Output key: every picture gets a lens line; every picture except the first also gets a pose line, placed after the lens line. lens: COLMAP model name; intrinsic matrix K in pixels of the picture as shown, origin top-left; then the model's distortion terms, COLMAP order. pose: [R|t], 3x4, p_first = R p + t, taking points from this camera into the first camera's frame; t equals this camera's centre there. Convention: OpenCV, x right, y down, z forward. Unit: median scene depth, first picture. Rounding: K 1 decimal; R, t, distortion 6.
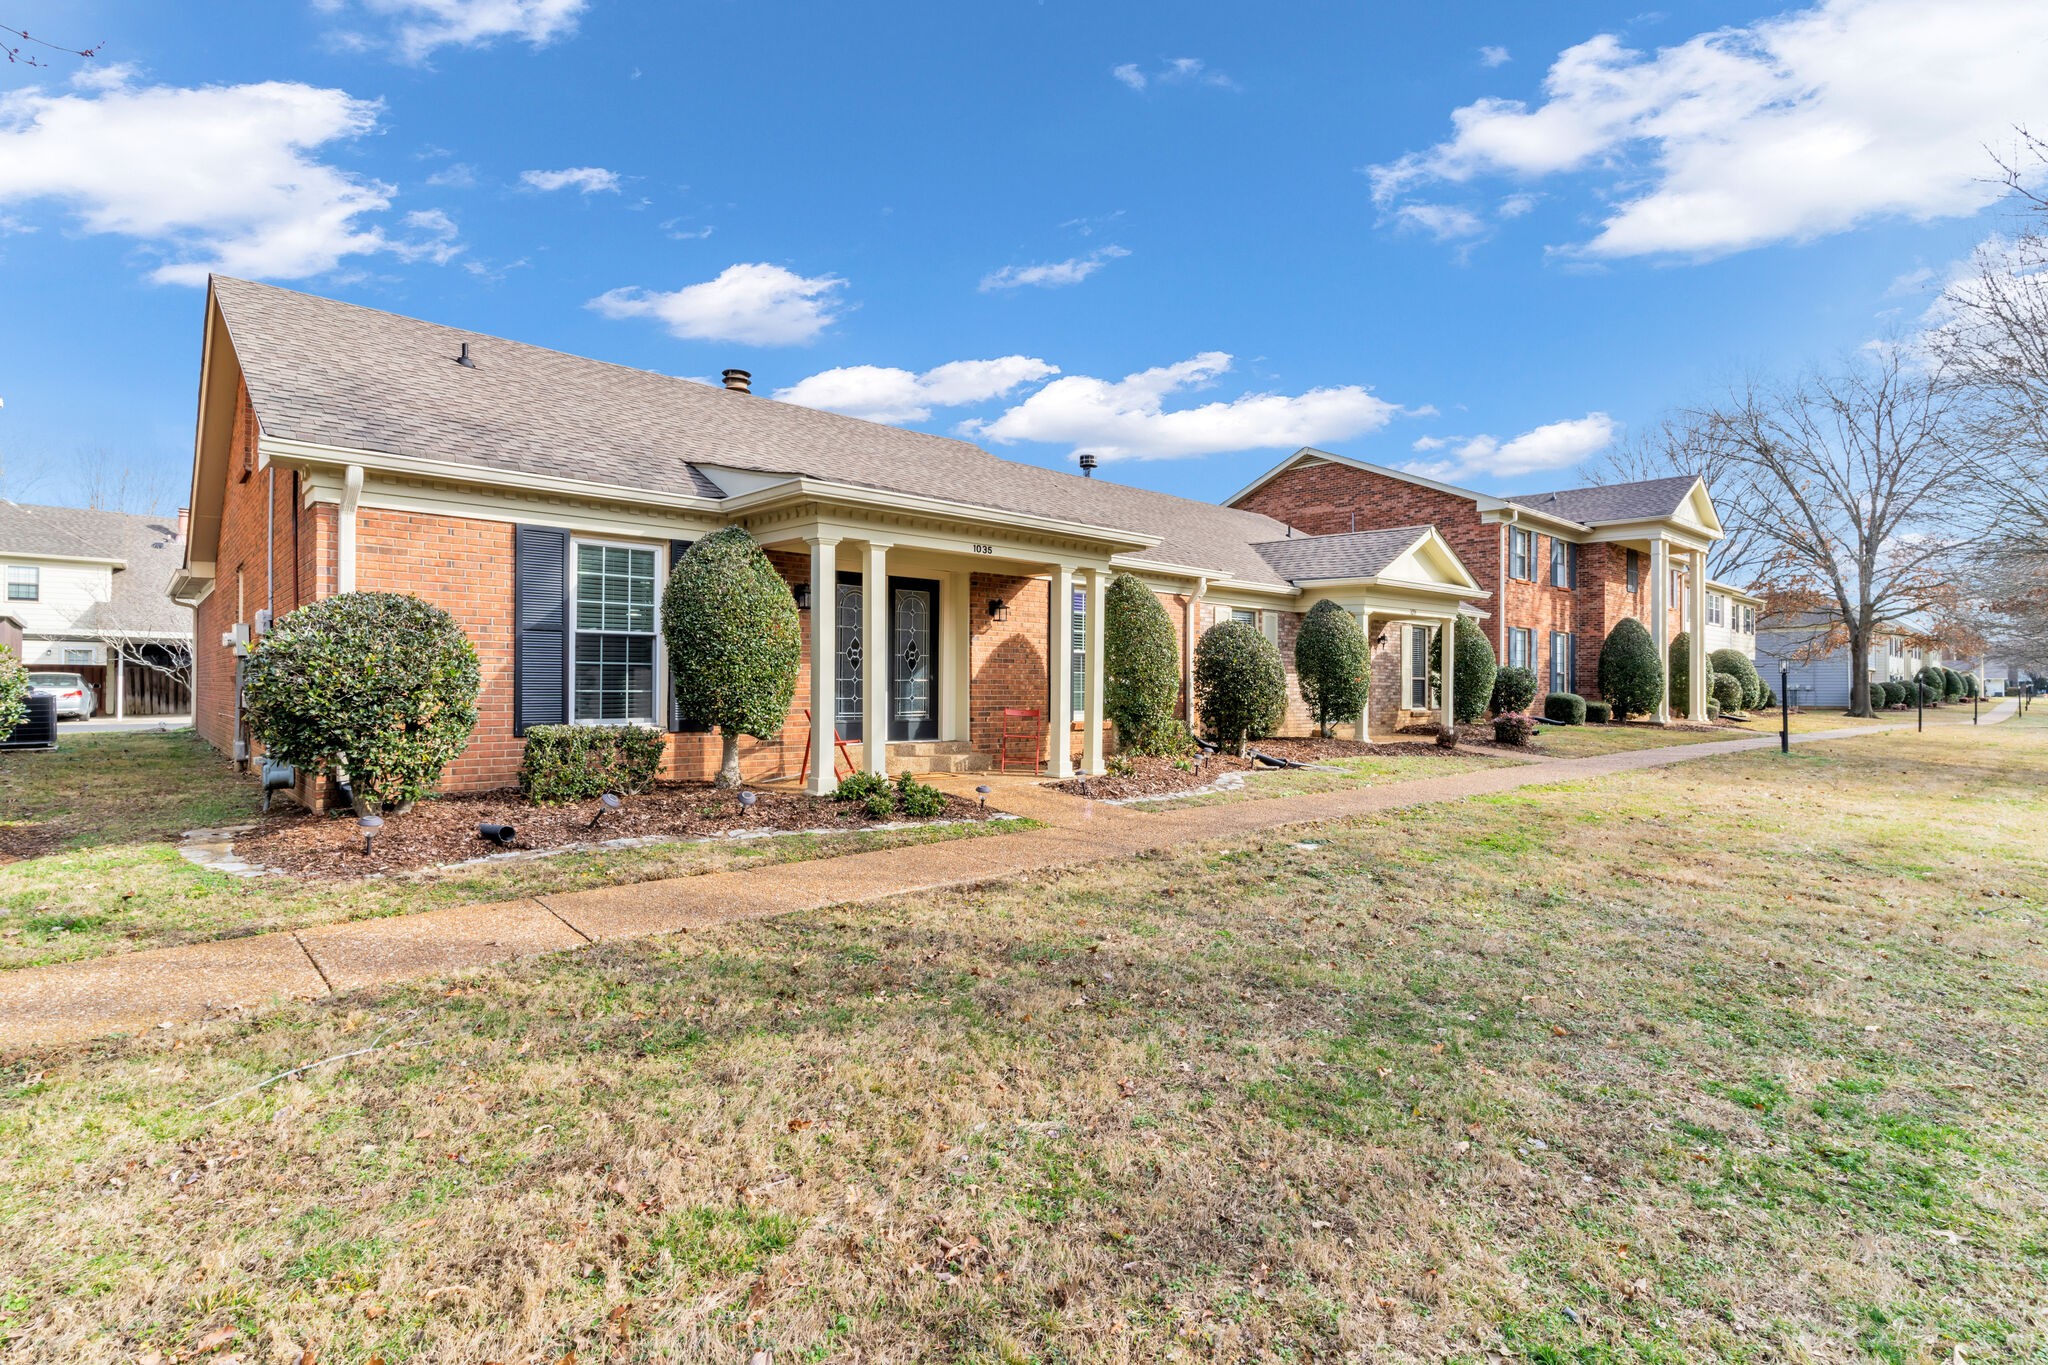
lens RADIAL K [[981.3, 0, 1025.0], [0, 981.3, 691.5], [0, 0, 1]] dist [0.009447, 0.000394]
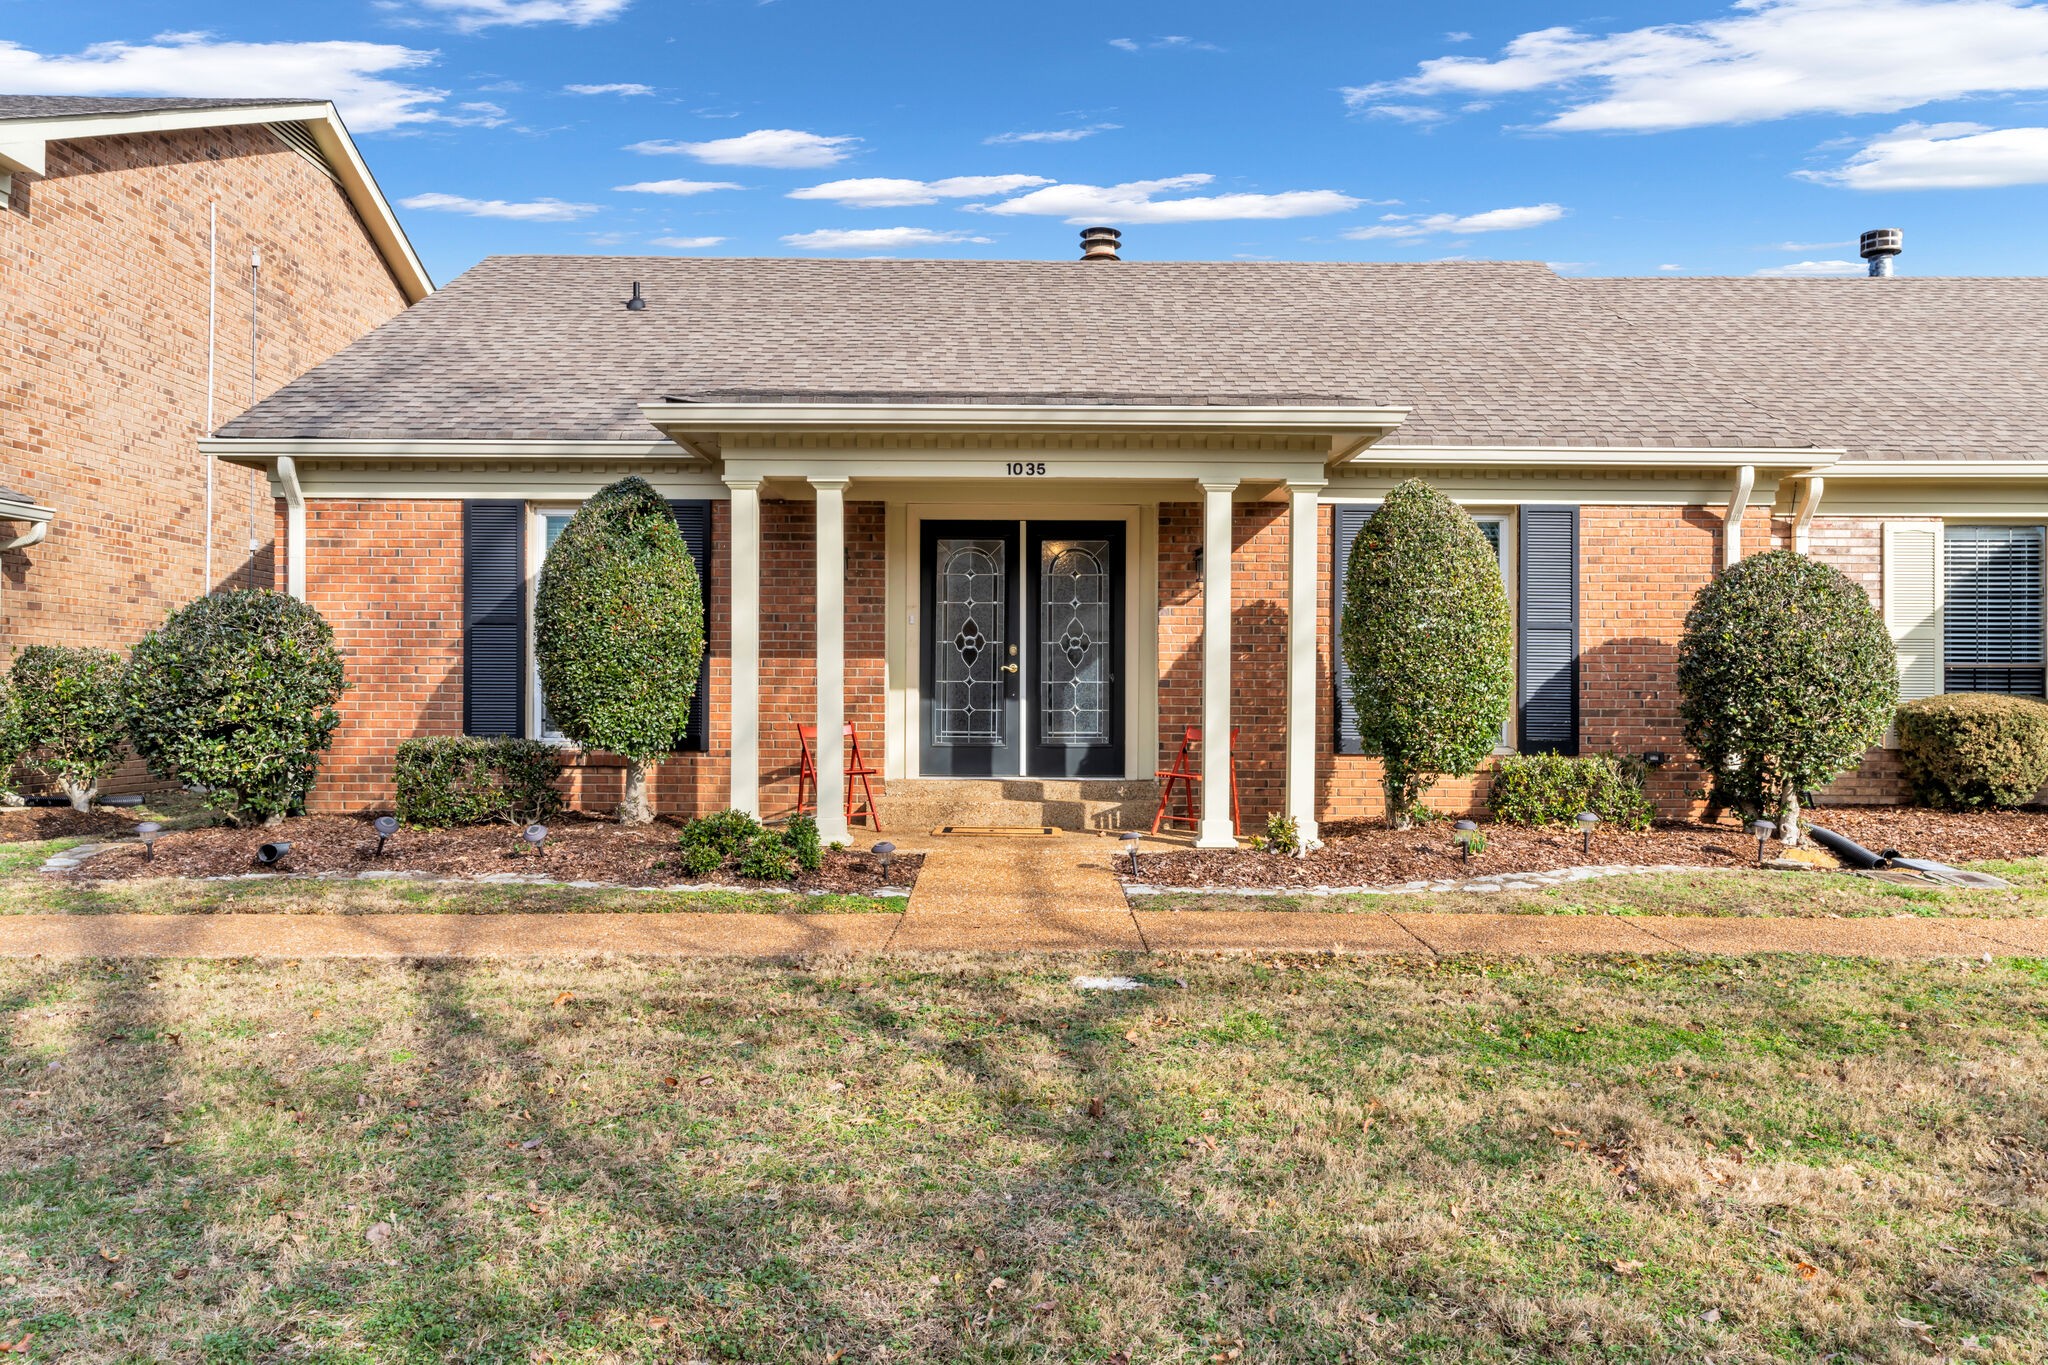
lens RADIAL K [[1586.0, 0, 1024.1], [0, 1586.0, 678.9], [0, 0, 1]] dist [0.011089, -0.000455]
pose [[0.740816, -0.011333, -0.671613, 0.634499], [-0.004024, 0.999765, -0.021310, 0.009984], [0.671696, 0.018489, 0.740596, 0.256903]]
